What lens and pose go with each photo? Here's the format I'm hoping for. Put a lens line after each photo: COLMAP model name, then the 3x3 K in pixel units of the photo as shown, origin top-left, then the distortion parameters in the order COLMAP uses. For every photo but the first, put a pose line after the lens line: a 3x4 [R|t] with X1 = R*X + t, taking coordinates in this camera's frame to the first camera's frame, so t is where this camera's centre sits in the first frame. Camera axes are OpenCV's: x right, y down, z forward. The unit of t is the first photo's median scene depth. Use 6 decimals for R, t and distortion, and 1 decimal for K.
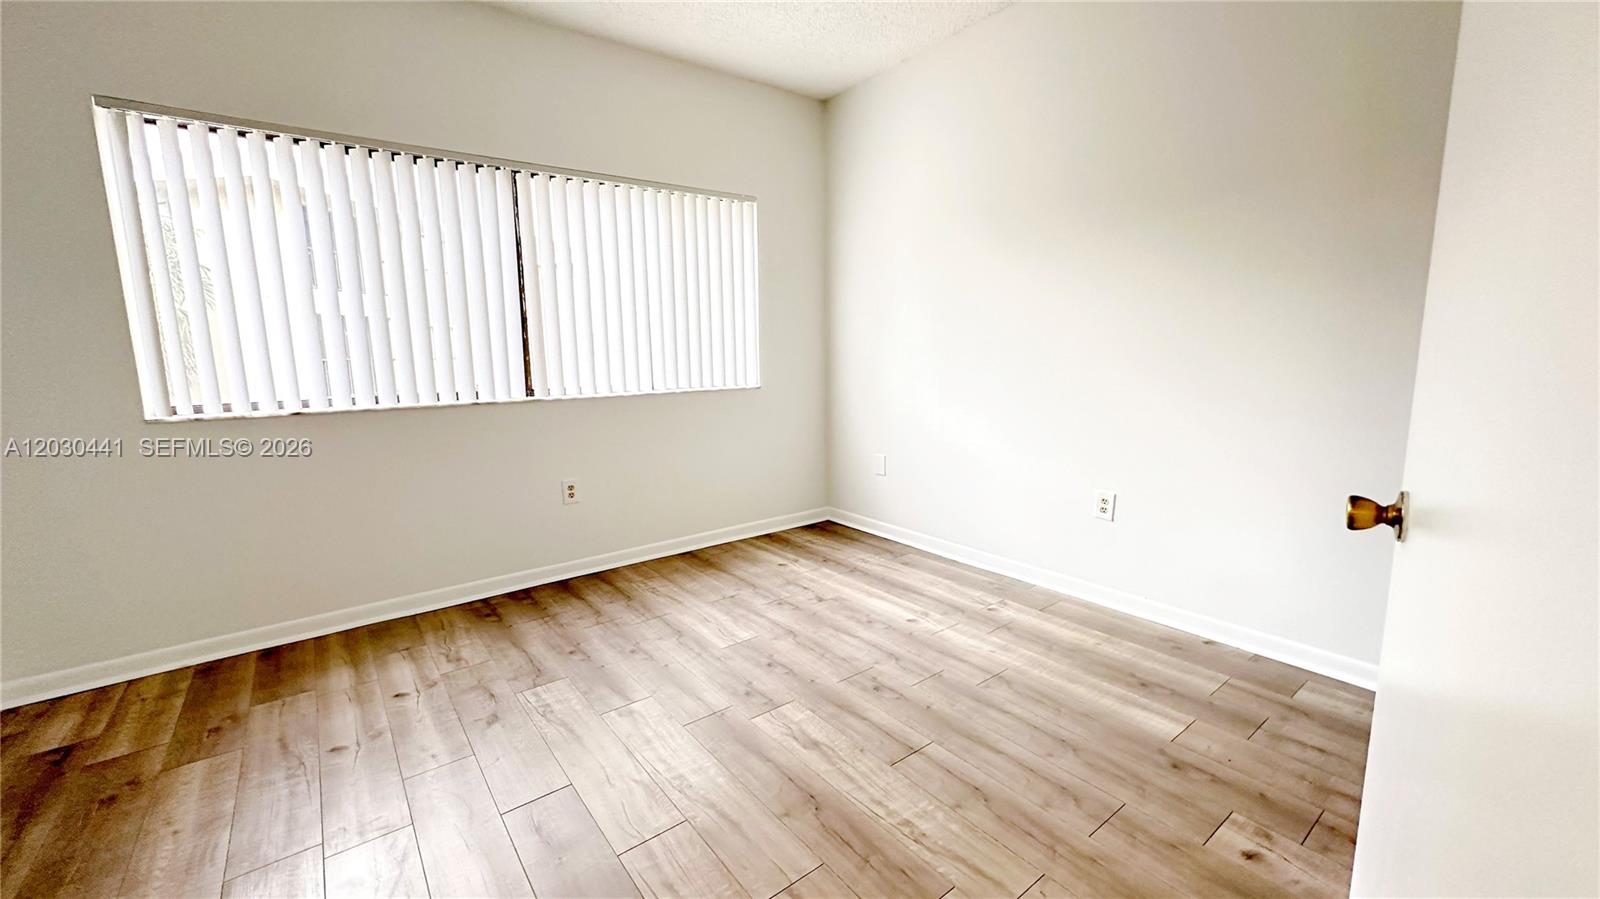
lens RADIAL K [[635.4, 0, 800.0], [0, 635.4, 449.5], [0, 0, 1]] dist [0.000899, 0.000074]
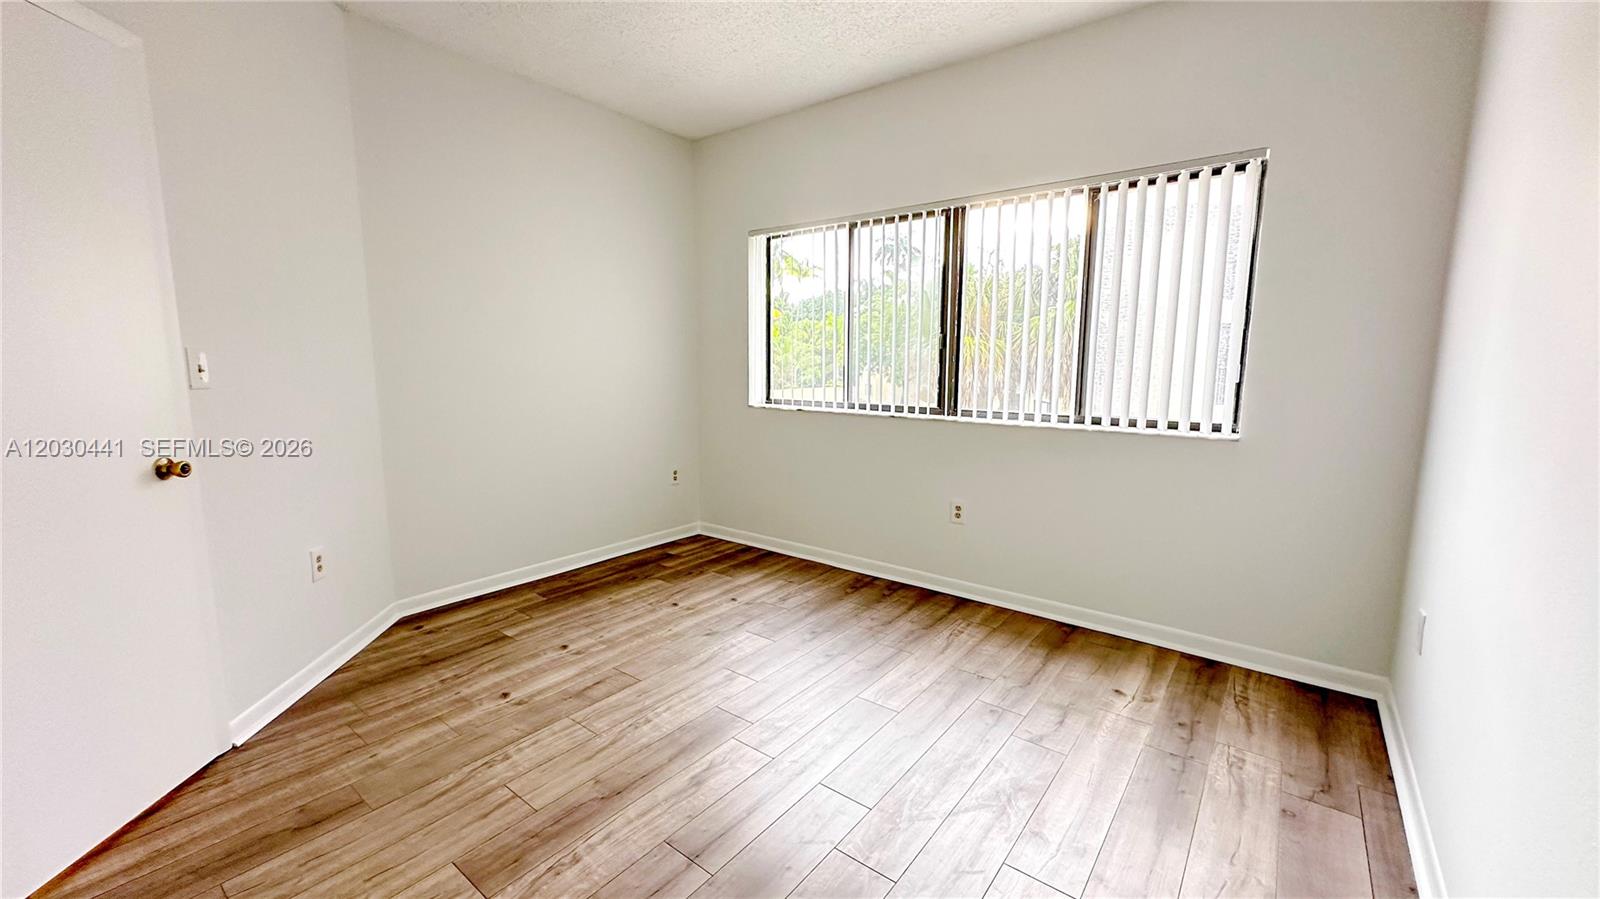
lens RADIAL K [[635.4, 0, 800.0], [0, 635.4, 449.5], [0, 0, 1]] dist [0.000899, 0.000074]
pose [[0.251687, 0.153808, -0.955509, 0.582873], [-0.162083, 0.980046, 0.115064, -0.118035], [0.954140, 0.125912, 0.271594, 0.509232]]
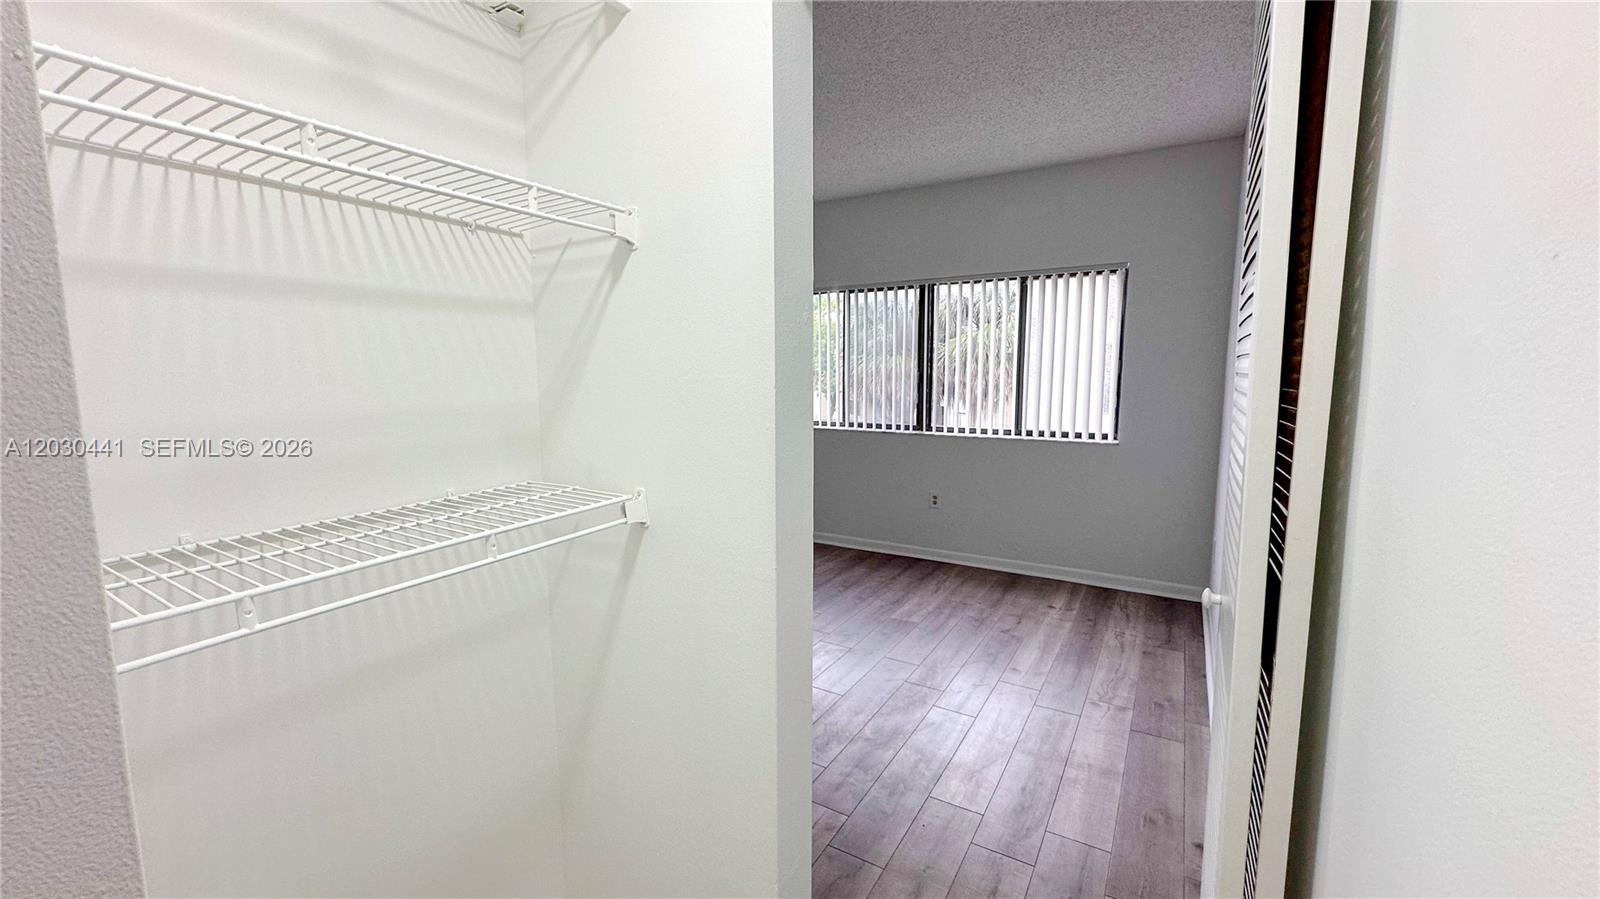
lens RADIAL K [[635.4, 0, 800.0], [0, 635.4, 449.5], [0, 0, 1]] dist [0.000899, 0.000074]
pose [[0.367035, 0.127368, -0.921446, 0.896993], [-0.151003, 0.985601, 0.076088, -0.117144], [0.917869, 0.111214, 0.380983, 0.184138]]
